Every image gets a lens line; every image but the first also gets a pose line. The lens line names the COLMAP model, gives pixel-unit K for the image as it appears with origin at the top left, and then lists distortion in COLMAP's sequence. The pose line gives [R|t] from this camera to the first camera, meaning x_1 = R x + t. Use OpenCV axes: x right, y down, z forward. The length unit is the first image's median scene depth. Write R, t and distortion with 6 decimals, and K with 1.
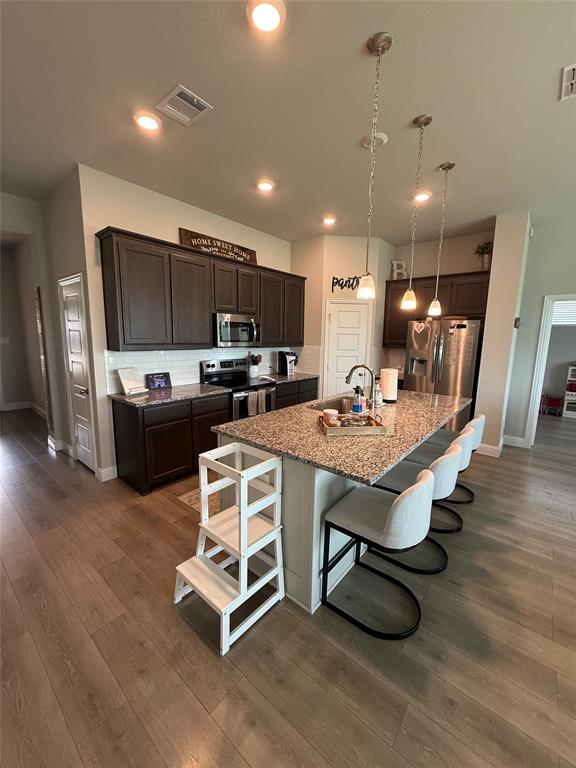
lens RADIAL K [[303.2, 0, 288.6], [0, 303.2, 384.5], [0, 0, 1]] dist [-0.009228, -0.000376]
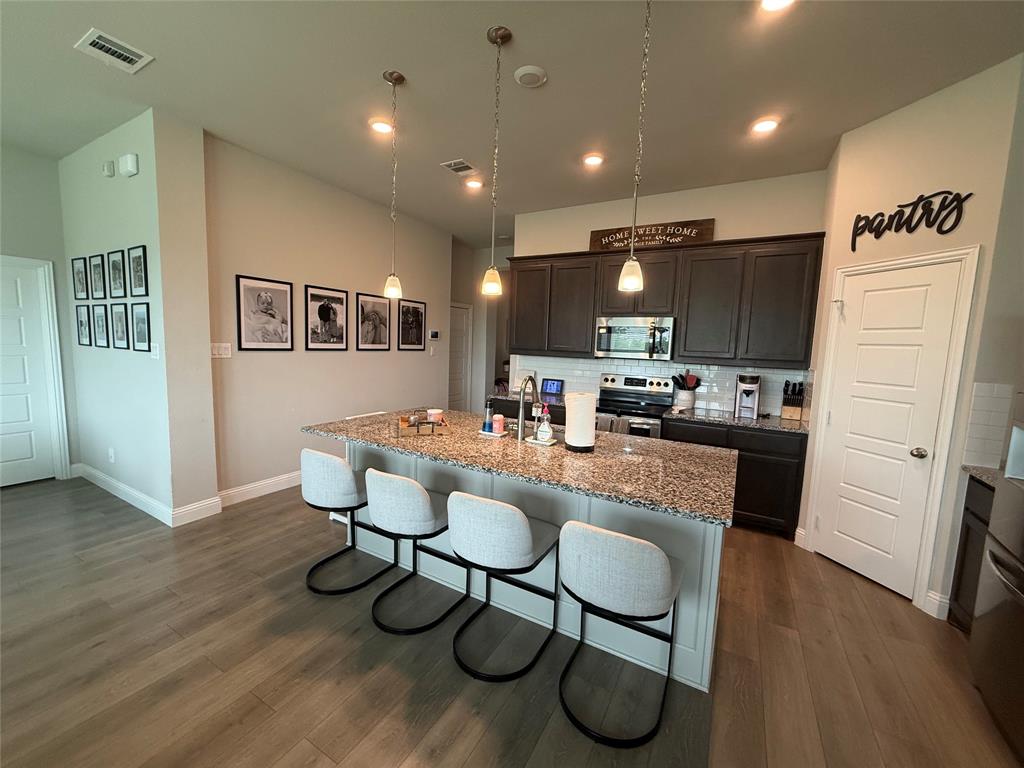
lens RADIAL K [[404.3, 0, 511.5], [0, 404.3, 384.6], [0, 0, 1]] dist [-0.009228, -0.000376]
pose [[0.176369, 0.094816, -0.979747, 0.738028], [-0.181047, 0.981493, 0.062394, -0.065072], [0.967531, 0.166376, 0.190271, 0.492905]]
